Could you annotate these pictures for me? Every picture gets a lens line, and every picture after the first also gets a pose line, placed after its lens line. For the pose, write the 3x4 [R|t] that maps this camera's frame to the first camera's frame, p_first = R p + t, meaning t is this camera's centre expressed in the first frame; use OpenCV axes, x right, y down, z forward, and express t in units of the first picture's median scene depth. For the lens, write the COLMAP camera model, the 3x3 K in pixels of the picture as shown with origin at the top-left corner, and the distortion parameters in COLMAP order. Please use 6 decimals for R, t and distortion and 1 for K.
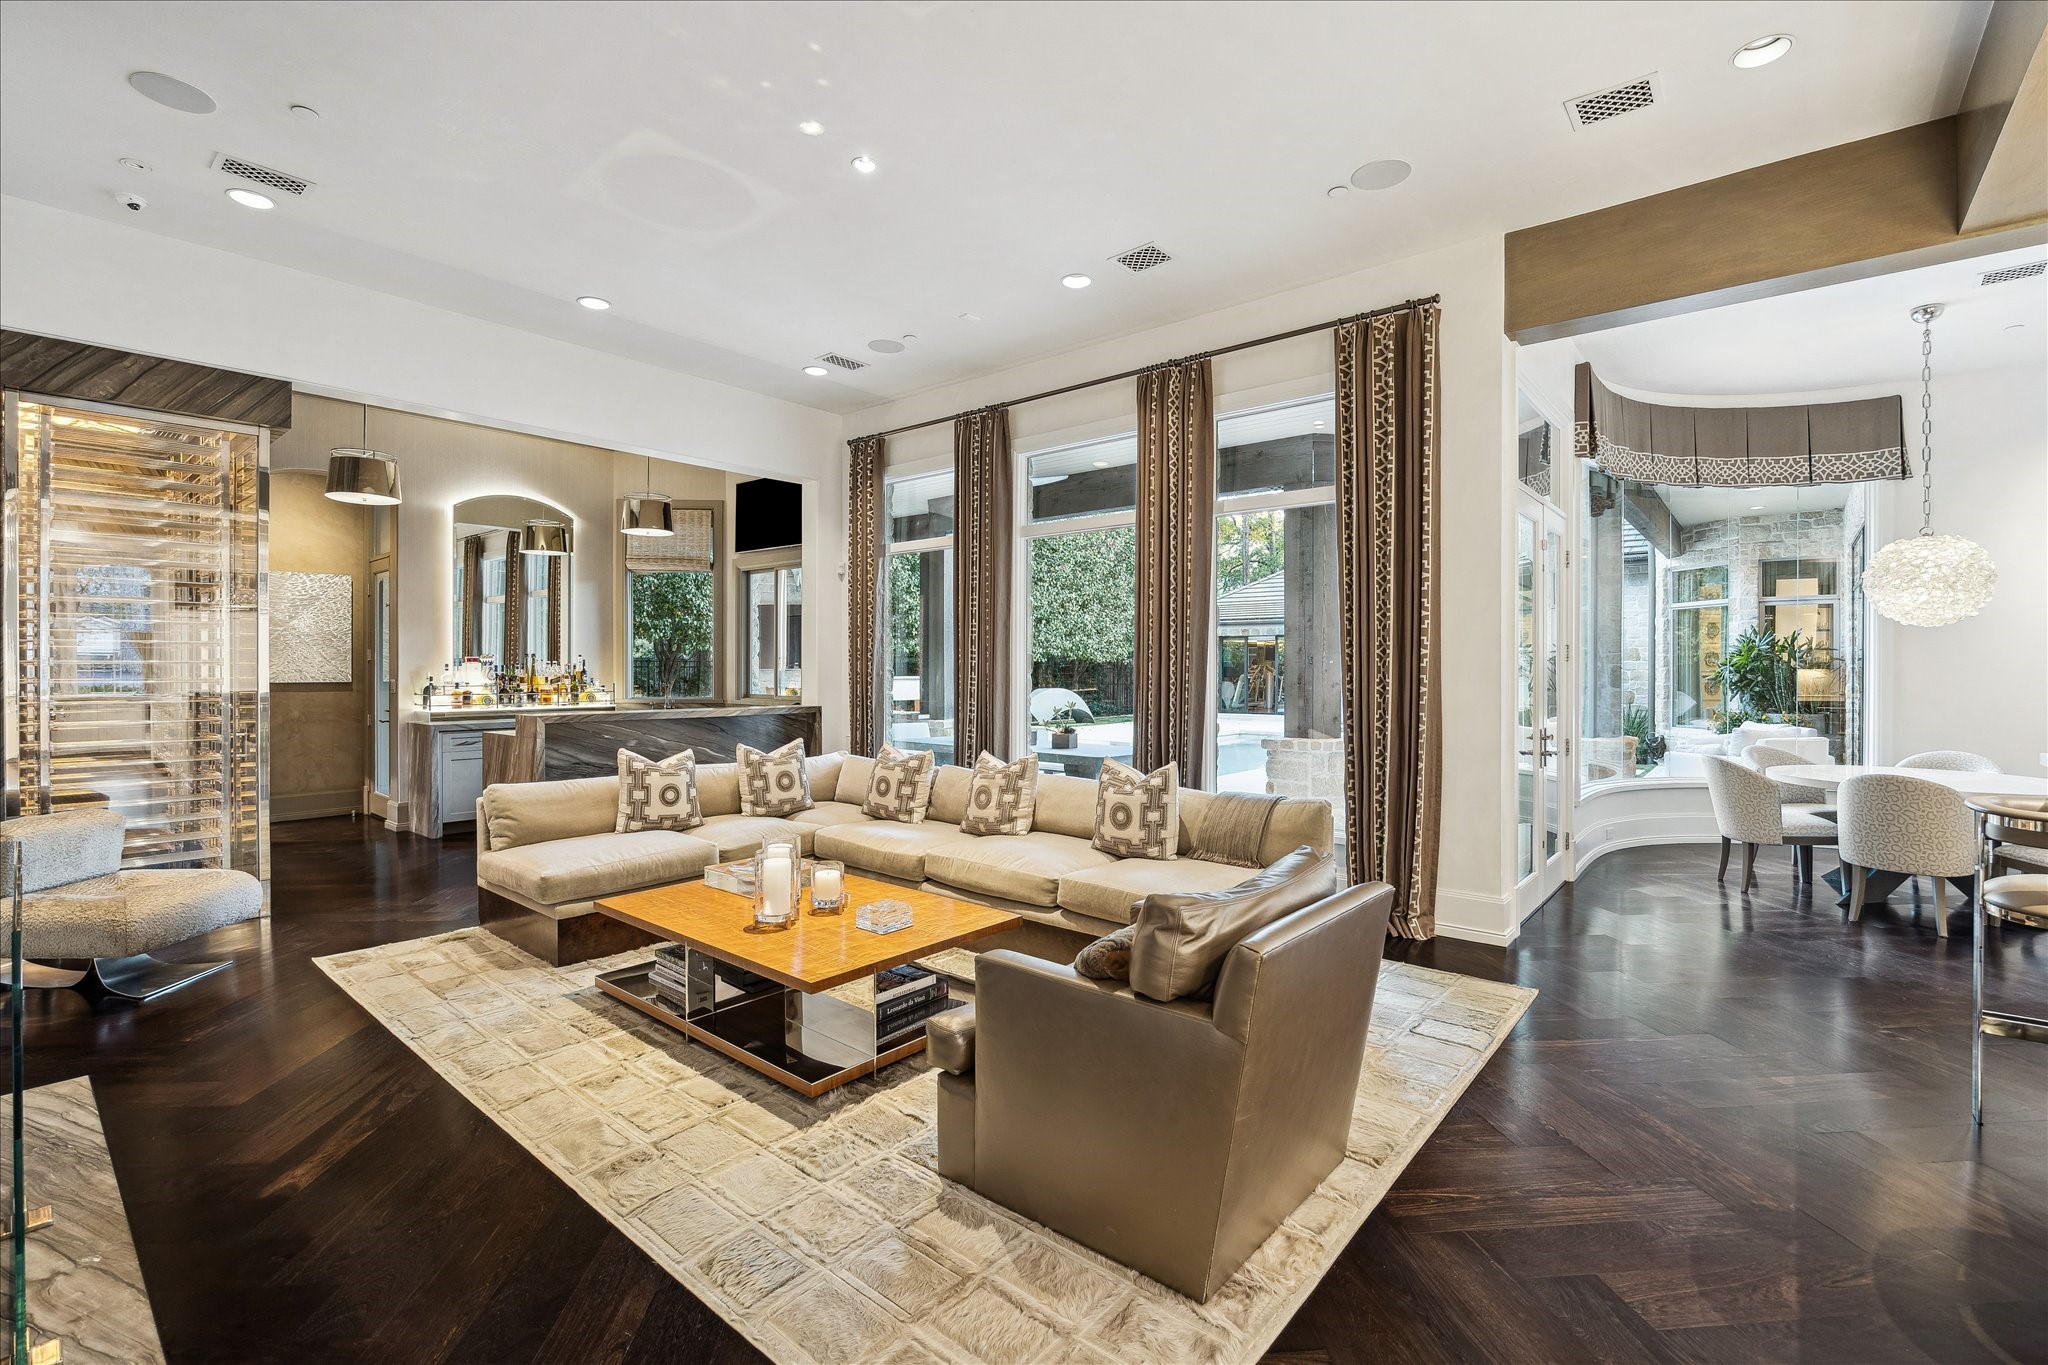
lens RADIAL K [[908.1, 0, 1028.0], [0, 908.1, 674.6], [0, 0, 1]] dist [-0.004141, -0.000406]
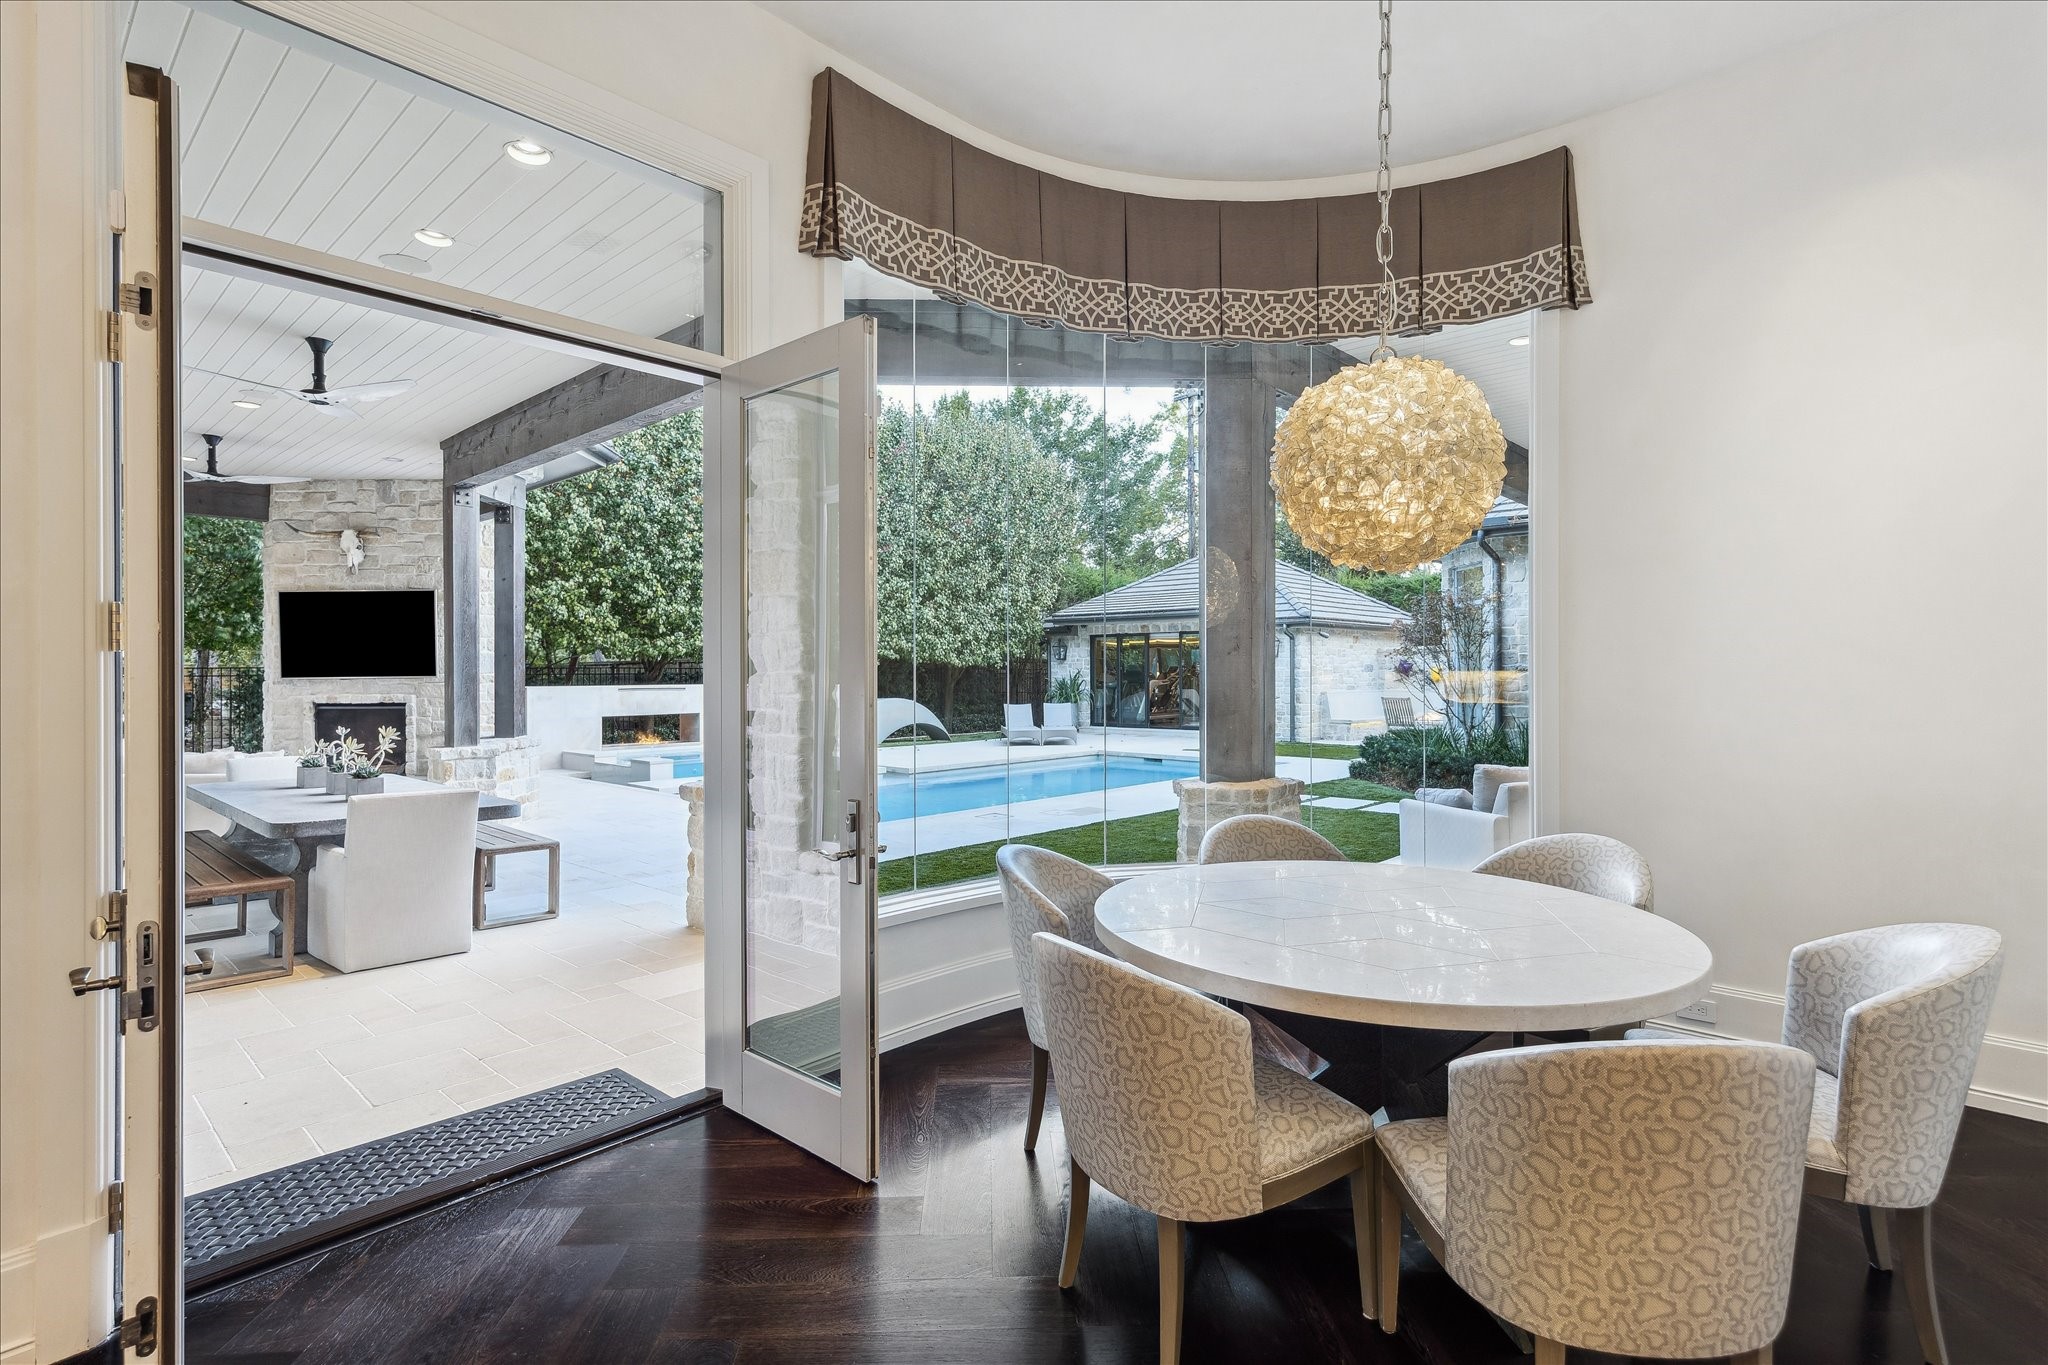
lens RADIAL K [[994.0, 0, 1017.8], [0, 994.0, 680.3], [0, 0, 1]] dist [0.005271, 0.000328]
pose [[0.998272, -0.003093, -0.058680, 0.718287], [0.003080, 0.999995, -0.000308, -0.001198], [0.058681, 0.000127, 0.998277, 0.427934]]
